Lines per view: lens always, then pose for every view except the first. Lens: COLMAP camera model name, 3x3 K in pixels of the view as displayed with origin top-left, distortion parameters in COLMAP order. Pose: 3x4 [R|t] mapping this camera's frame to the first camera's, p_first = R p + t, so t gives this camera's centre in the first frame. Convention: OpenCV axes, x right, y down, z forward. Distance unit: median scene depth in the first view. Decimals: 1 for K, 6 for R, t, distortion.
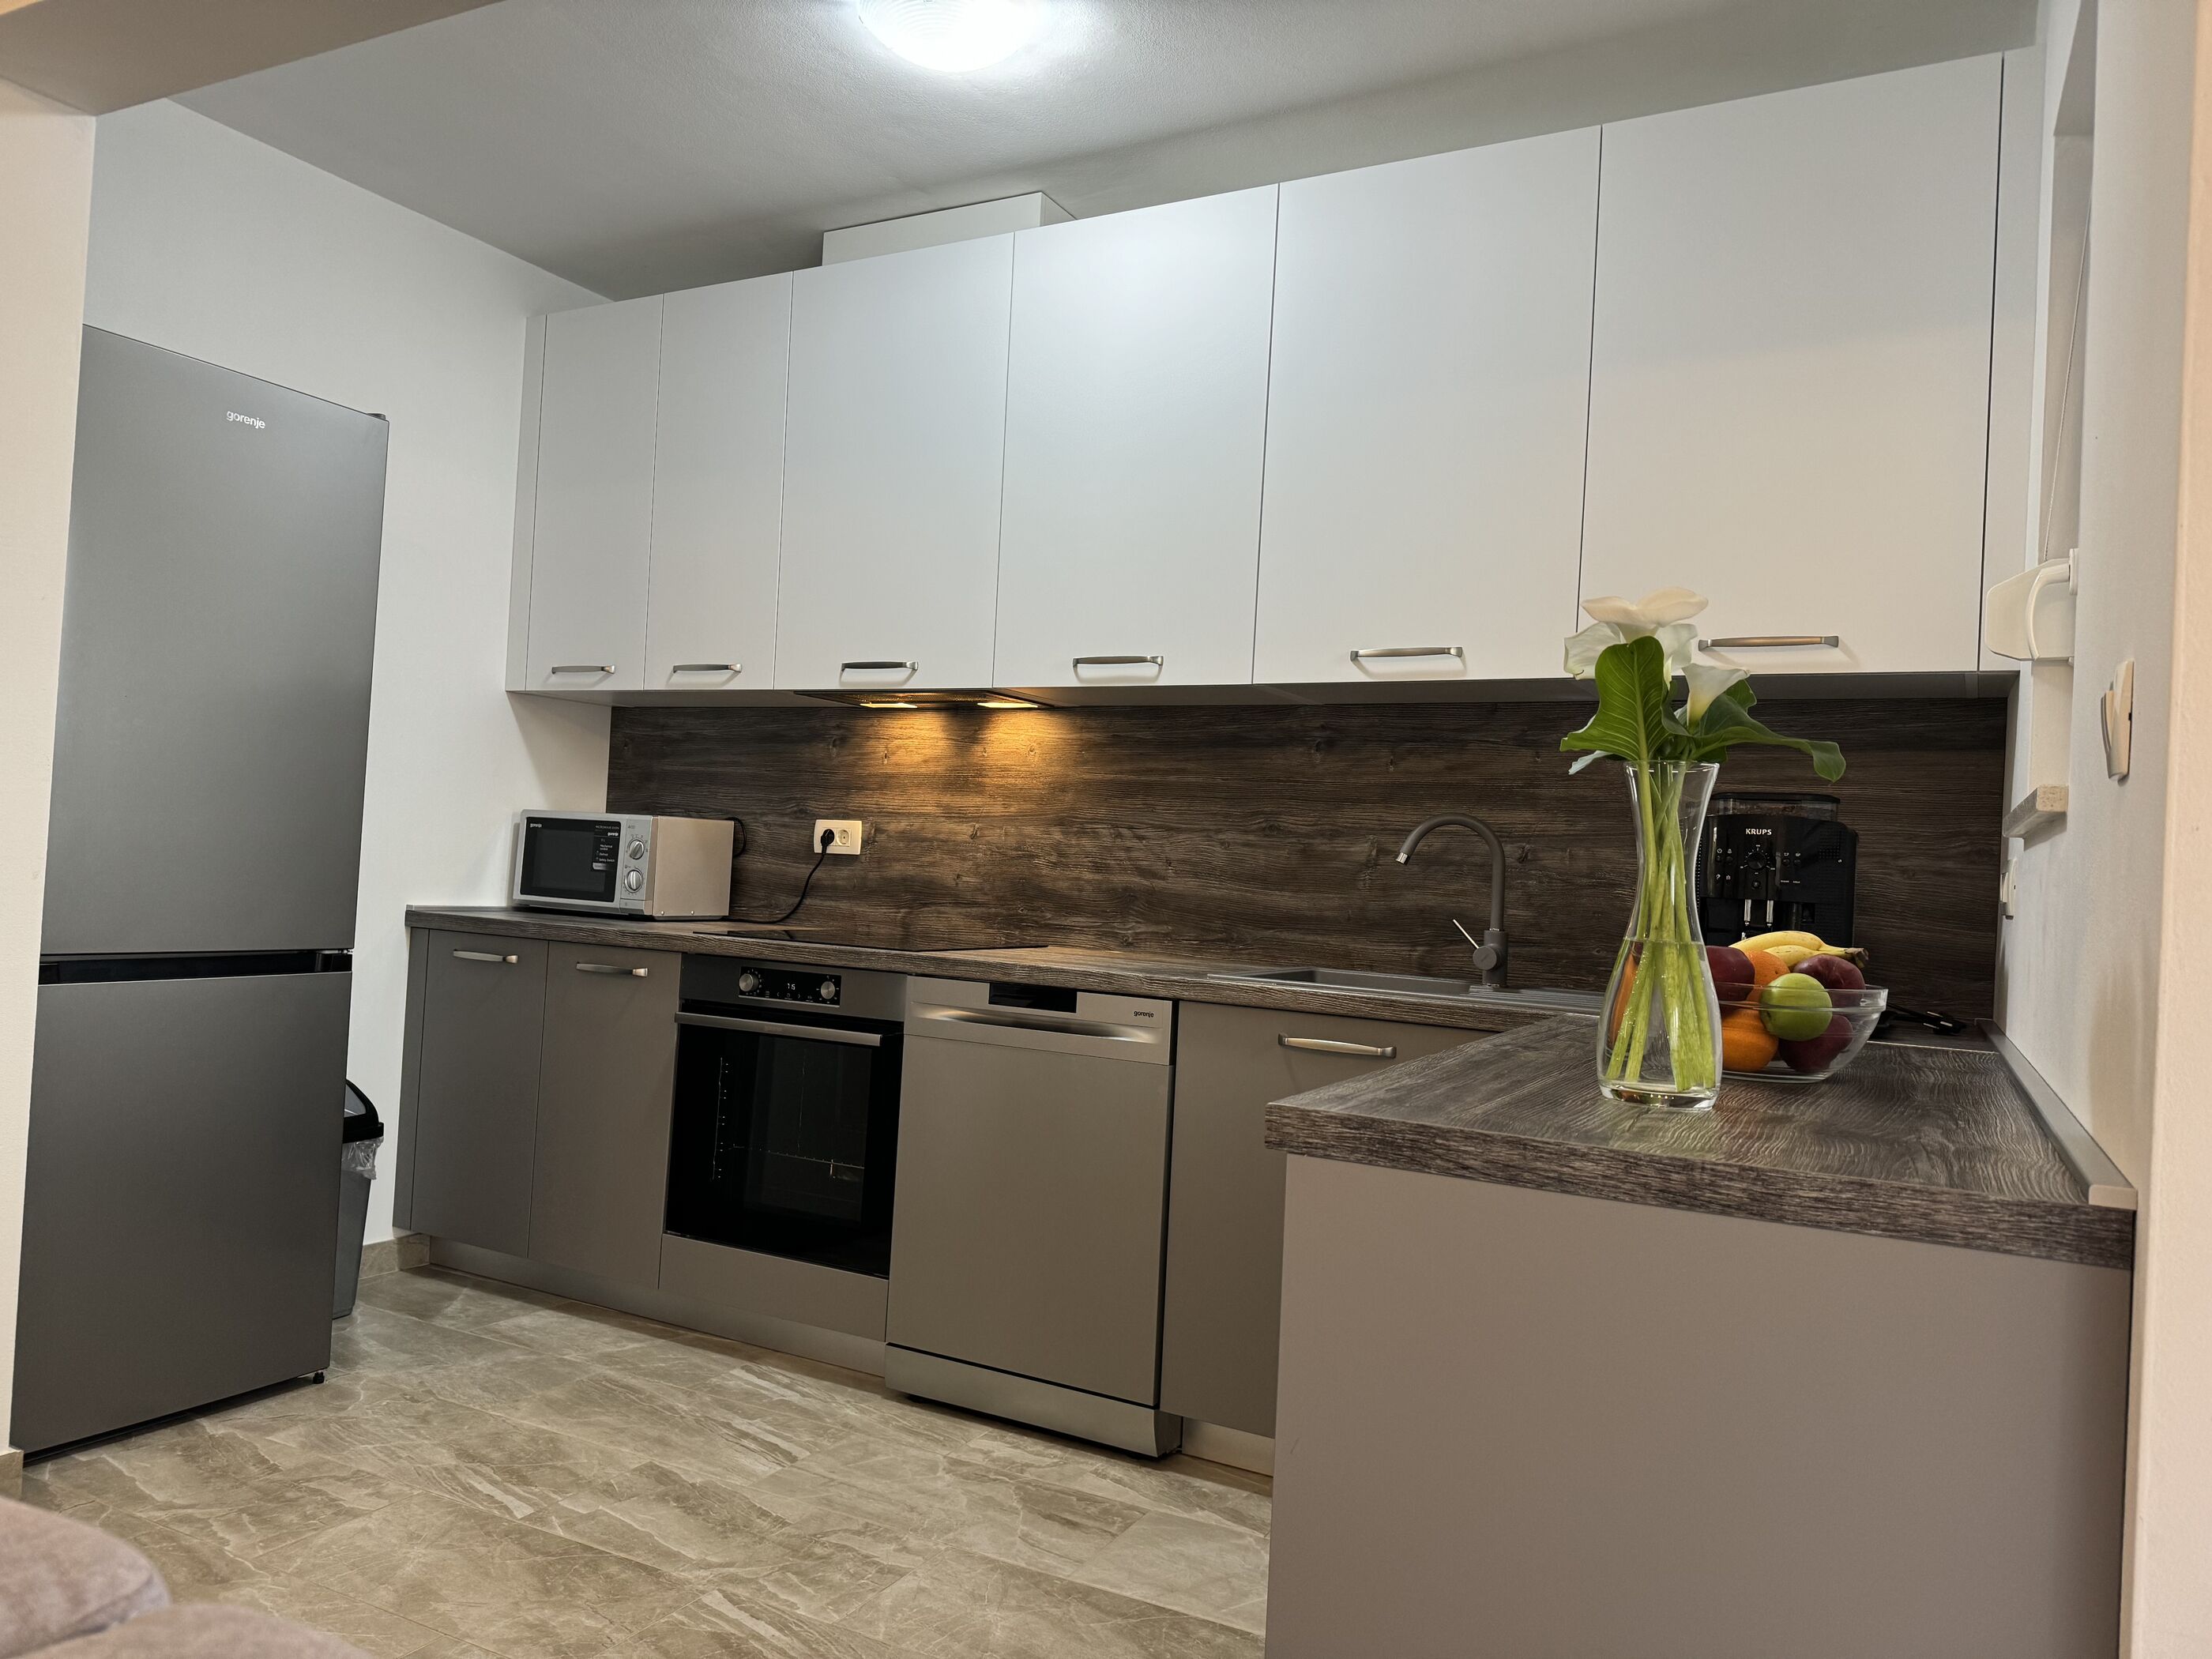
lens RADIAL K [[1540.4, 0, 1108.7], [0, 1540.4, 838.5], [0, 0, 1]] dist [0.129119, -0.218435]
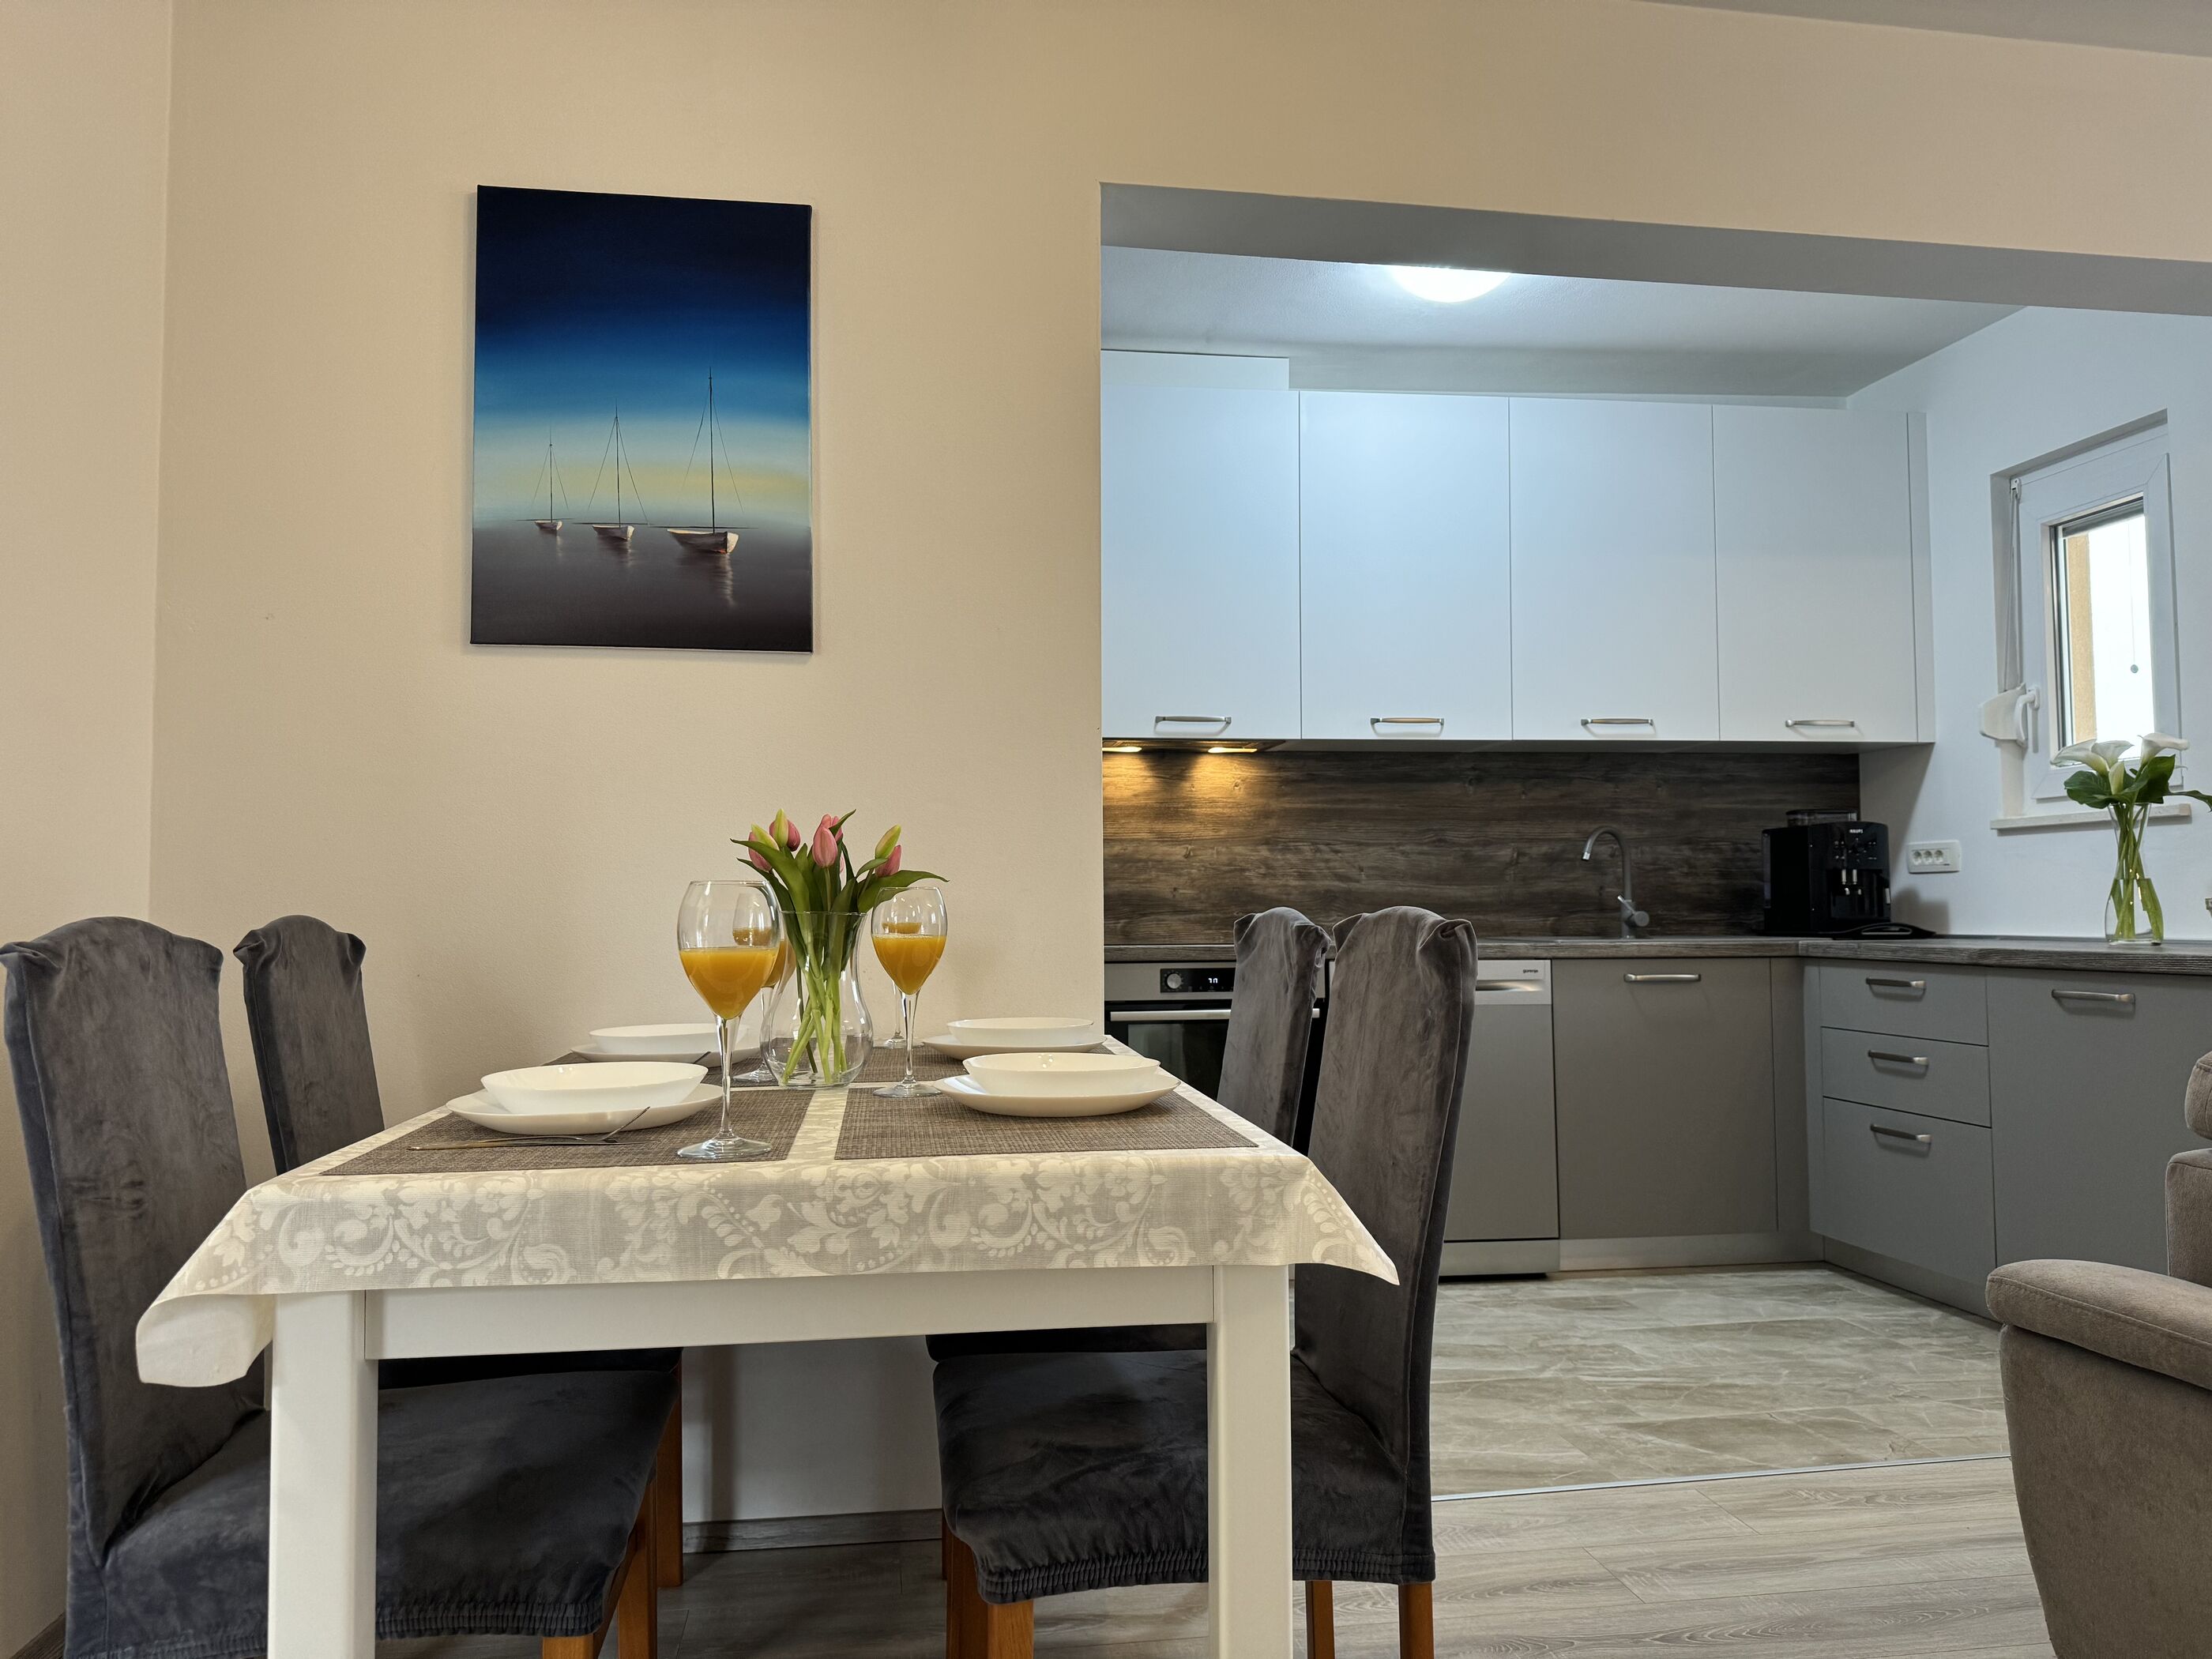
lens RADIAL K [[1540.4, 0, 1108.7], [0, 1540.4, 838.5], [0, 0, 1]] dist [0.129119, -0.218435]
pose [[0.795880, -0.032598, 0.604576, -0.953985], [0.036422, 0.999319, 0.005935, -0.027201], [-0.604358, 0.017296, 0.796525, 0.066159]]
